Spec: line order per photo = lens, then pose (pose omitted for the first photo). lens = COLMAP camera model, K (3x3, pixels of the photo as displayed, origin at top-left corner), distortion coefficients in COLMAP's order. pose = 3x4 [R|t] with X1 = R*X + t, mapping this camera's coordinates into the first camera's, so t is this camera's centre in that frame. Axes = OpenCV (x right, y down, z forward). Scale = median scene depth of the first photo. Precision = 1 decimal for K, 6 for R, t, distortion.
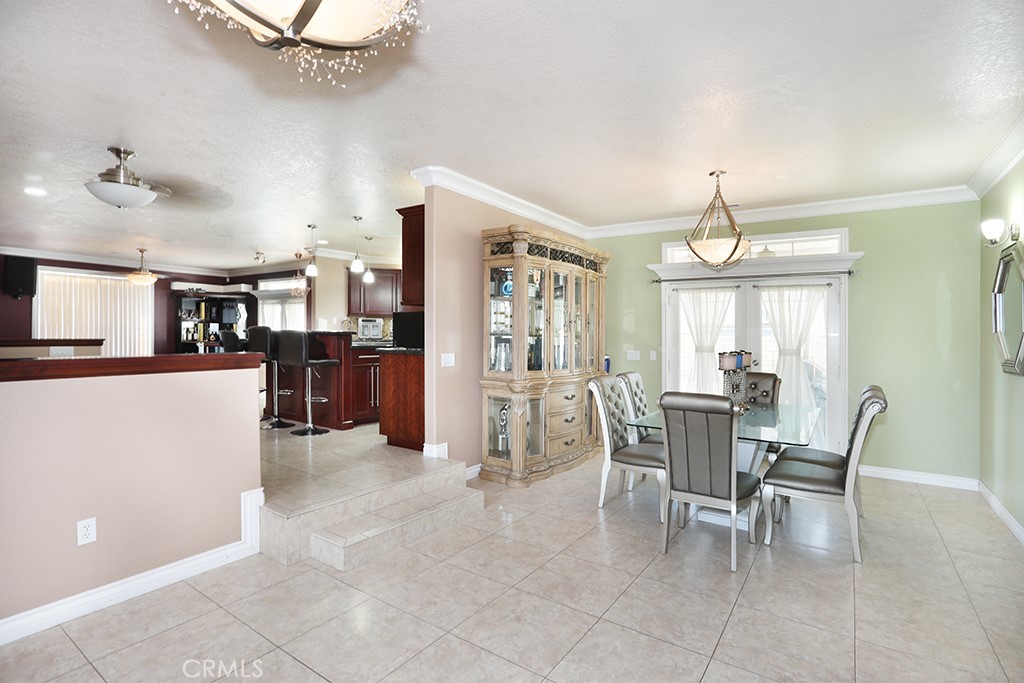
lens RADIAL K [[492.3, 0, 516.1], [0, 492.3, 321.9], [0, 0, 1]] dist [-0.060253, 0.022093]
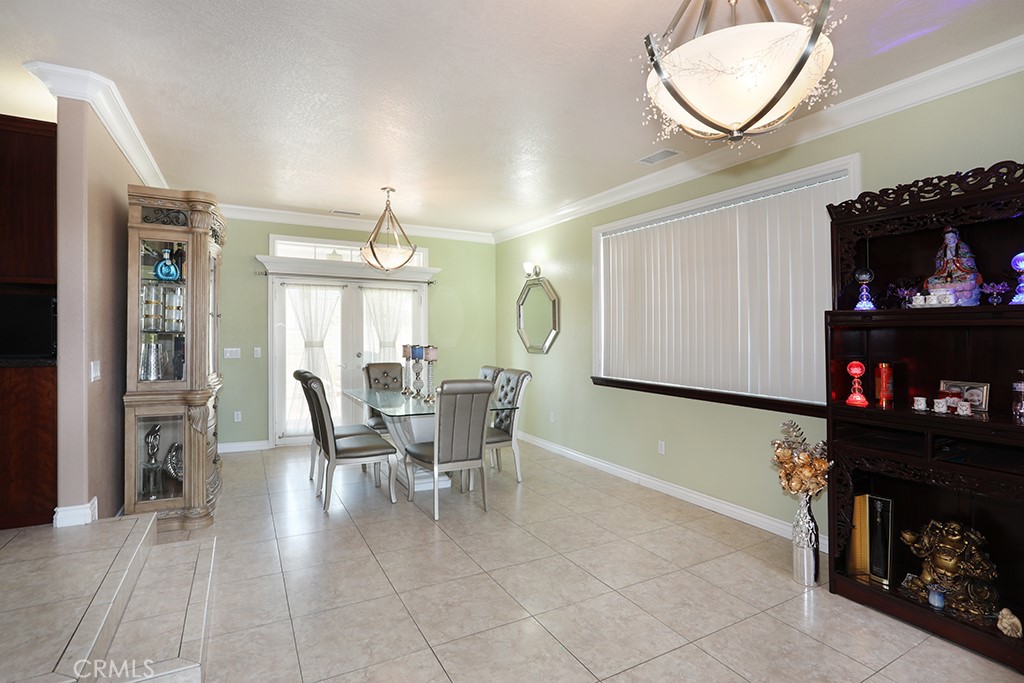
lens RADIAL K [[493.2, 0, 510.8], [0, 493.2, 304.4], [0, 0, 1]] dist [-0.058071, 0.022609]
pose [[0.458412, 0.040835, 0.887801, -0.468753], [-0.023010, 0.999154, -0.034076, -0.002827], [-0.888442, -0.004807, 0.458964, 0.210938]]
